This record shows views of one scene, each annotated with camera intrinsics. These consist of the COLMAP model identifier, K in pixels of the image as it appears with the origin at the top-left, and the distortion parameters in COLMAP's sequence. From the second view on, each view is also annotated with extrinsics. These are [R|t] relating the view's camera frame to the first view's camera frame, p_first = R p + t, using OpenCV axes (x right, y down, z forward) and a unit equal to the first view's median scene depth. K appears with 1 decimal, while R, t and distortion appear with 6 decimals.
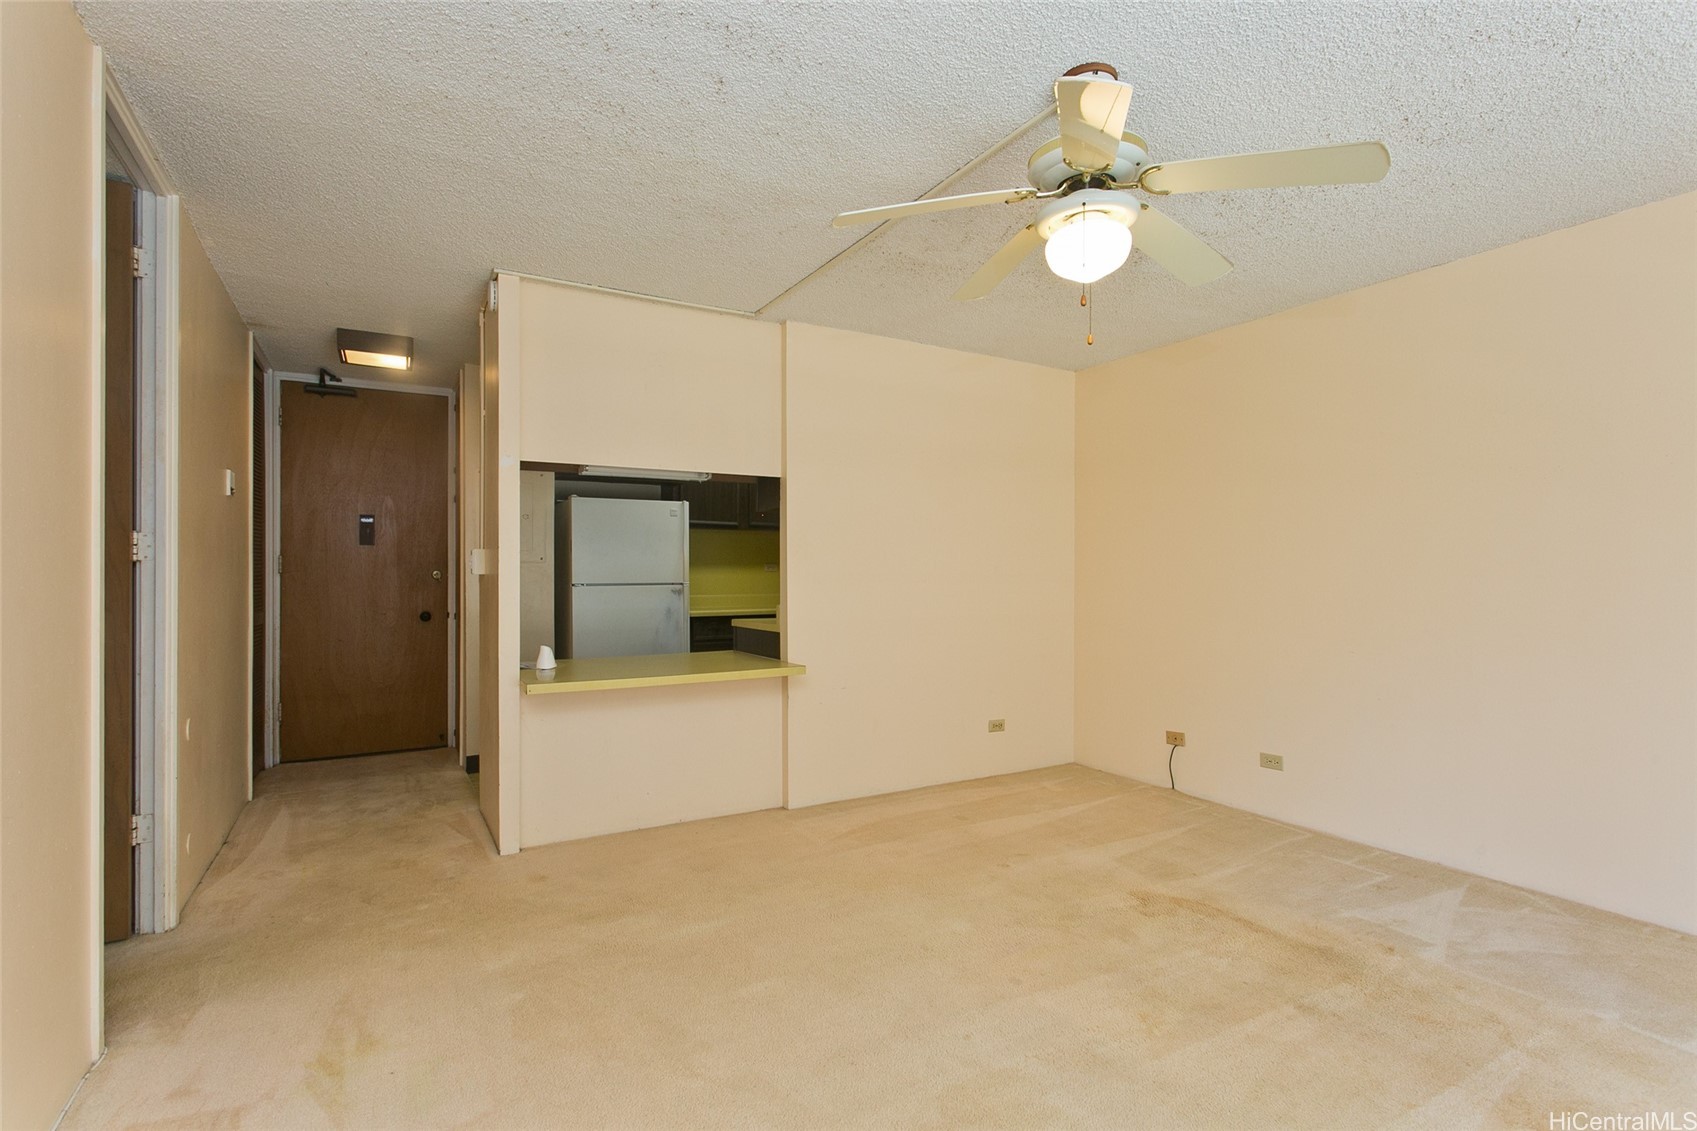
lens RADIAL K [[800.7, 0, 864.5], [0, 800.7, 578.8], [0, 0, 1]] dist [0.007000, -0.000544]
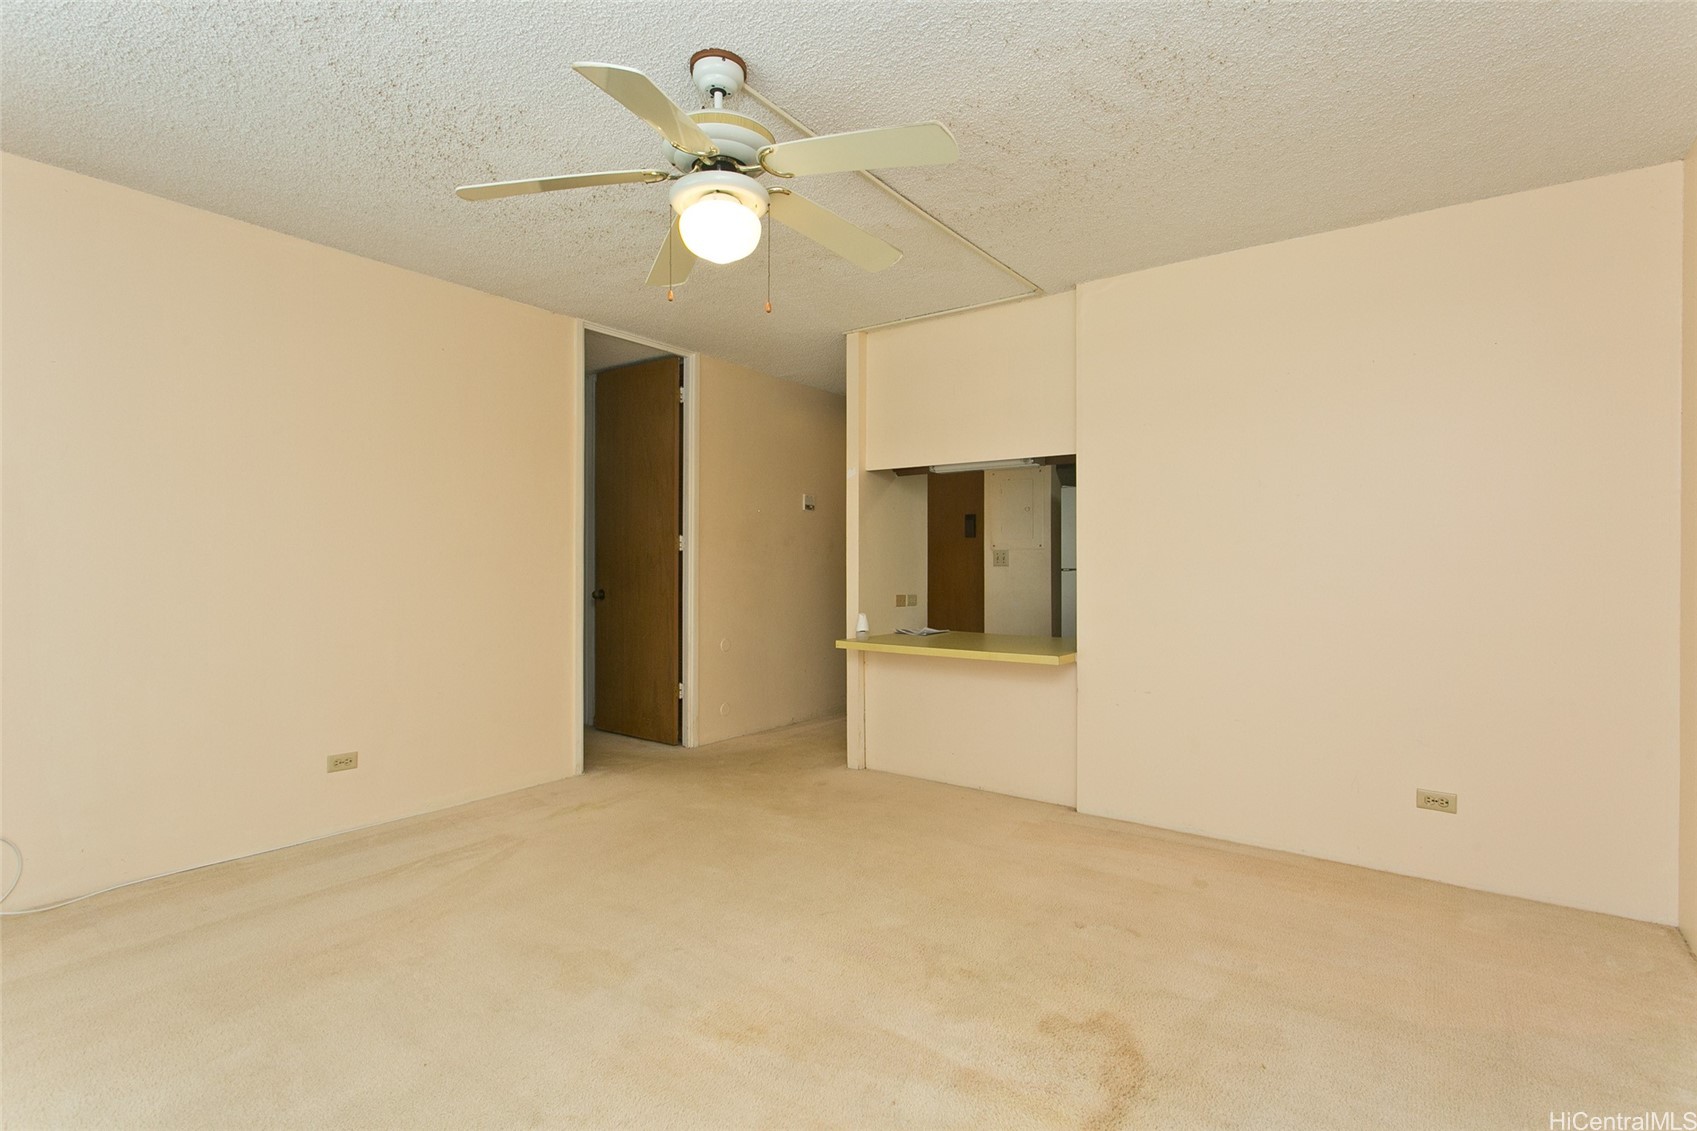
lens RADIAL K [[800.7, 0, 839.1], [0, 800.7, 566.8], [0, 0, 1]] dist [0.007000, -0.000544]
pose [[0.395781, 0.005168, -0.918330, 0.526808], [-0.013001, 0.999915, 0.000024, 0.007005], [0.918253, 0.011930, 0.395815, 0.309551]]
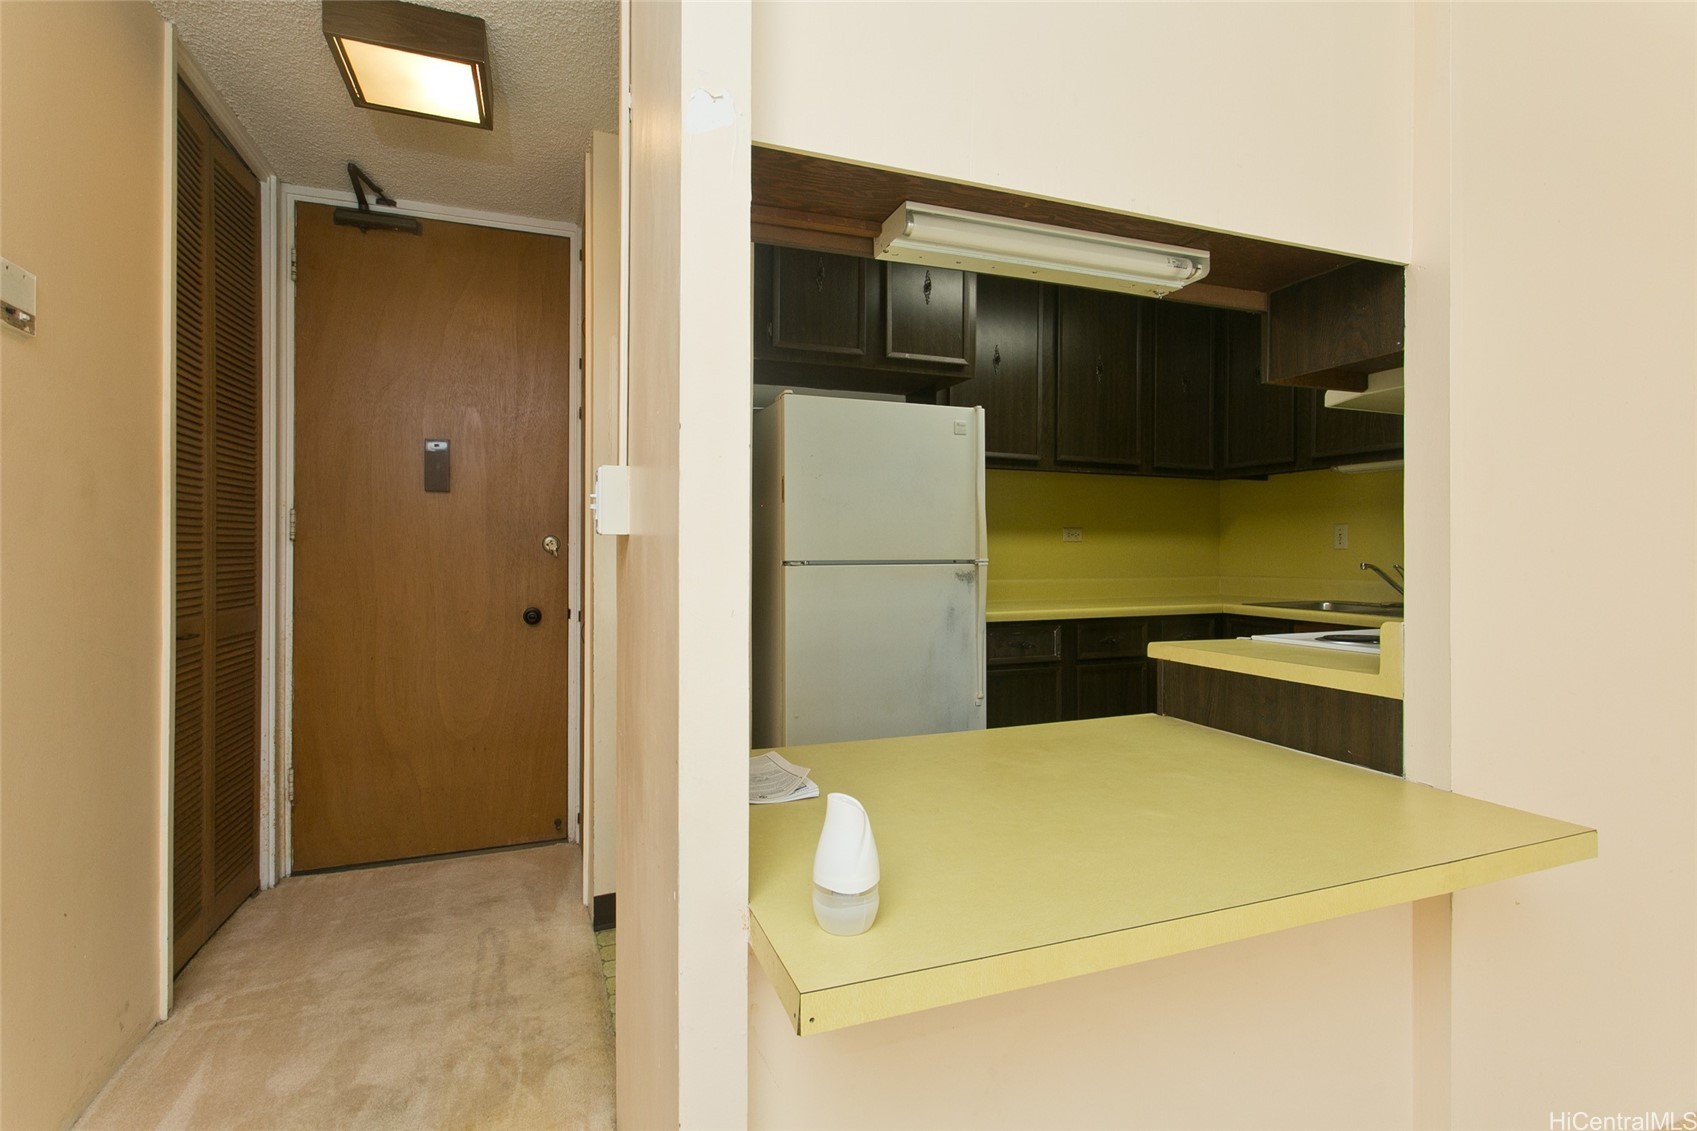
lens RADIAL K [[800.7, 0, 837.0], [0, 800.7, 550.7], [0, 0, 1]] dist [0.007000, -0.000544]
pose [[0.983084, 0.001061, -0.183154, -0.237771], [-0.002543, 0.999966, -0.007854, 0.003584], [0.183139, 0.008186, 0.983053, 0.498328]]
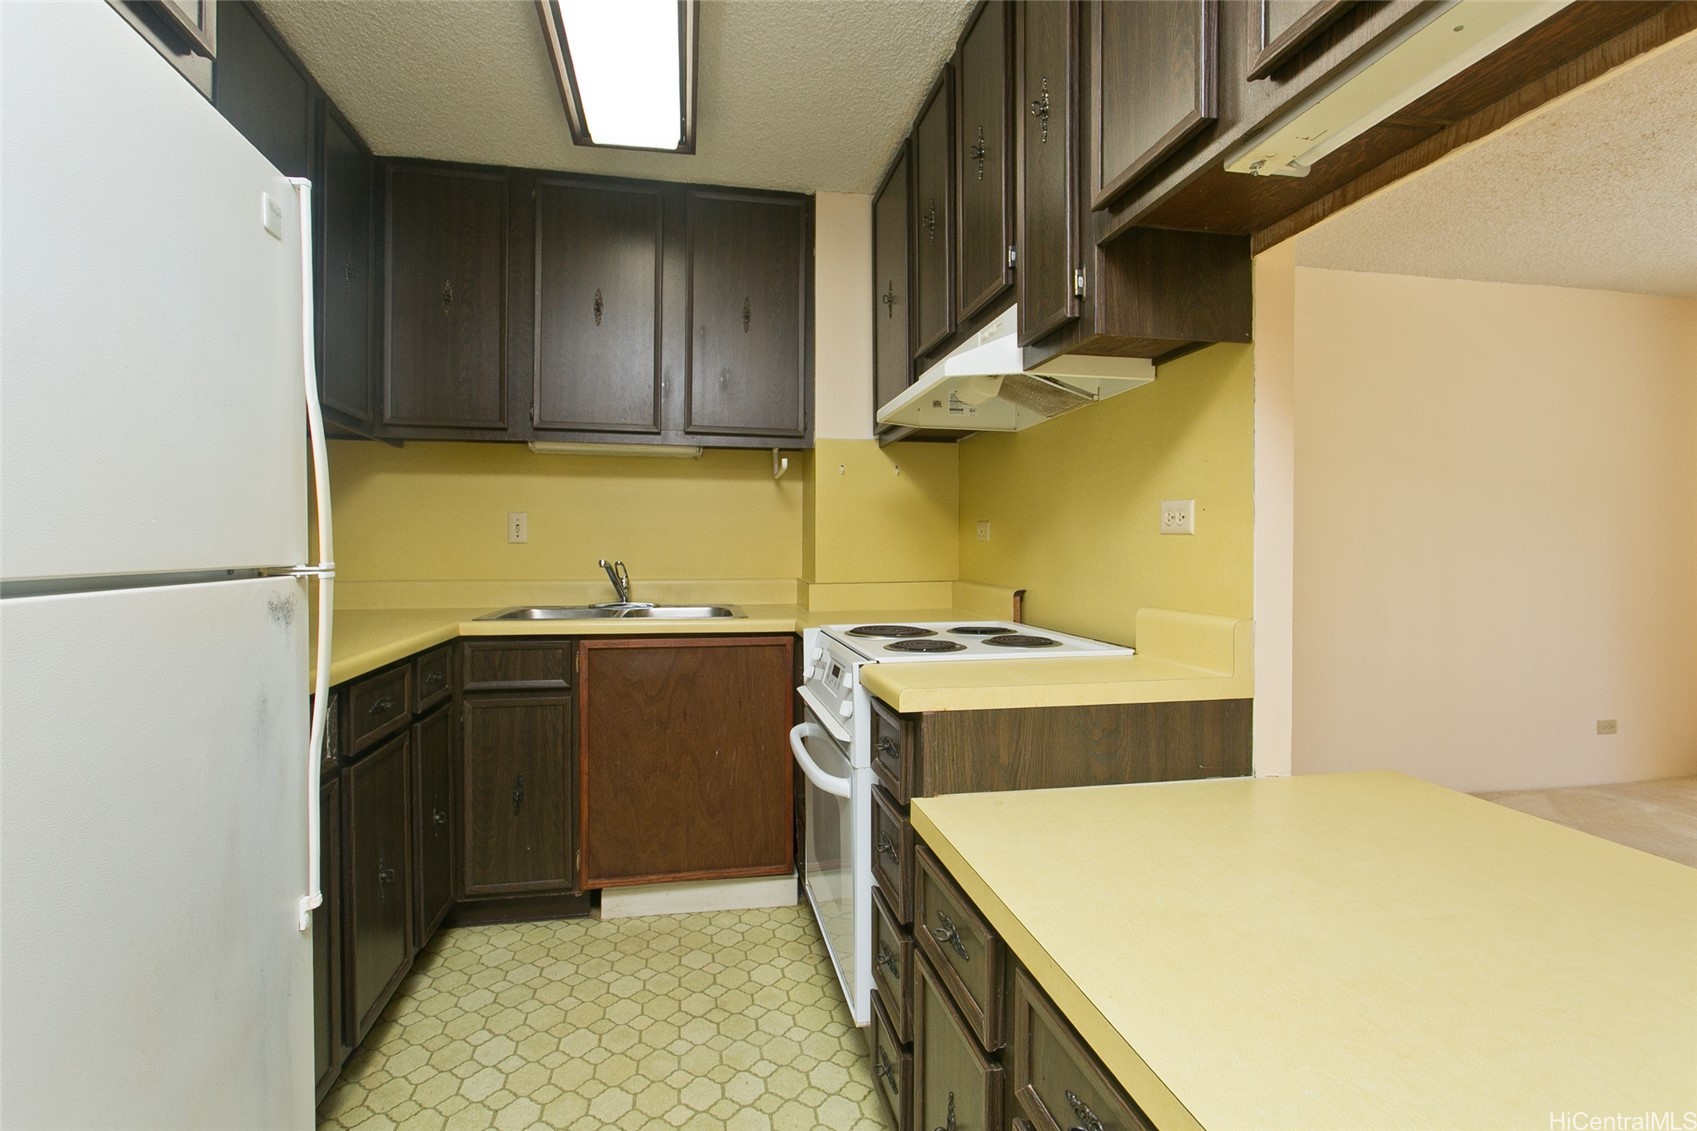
lens RADIAL K [[800.7, 0, 842.1], [0, 800.7, 557.9], [0, 0, 1]] dist [0.007000, -0.000544]
pose [[0.343556, -0.007649, 0.939101, -0.412930], [0.002429, 0.999971, 0.007256, 0.001203], [-0.939129, -0.000212, 0.343564, 0.860772]]
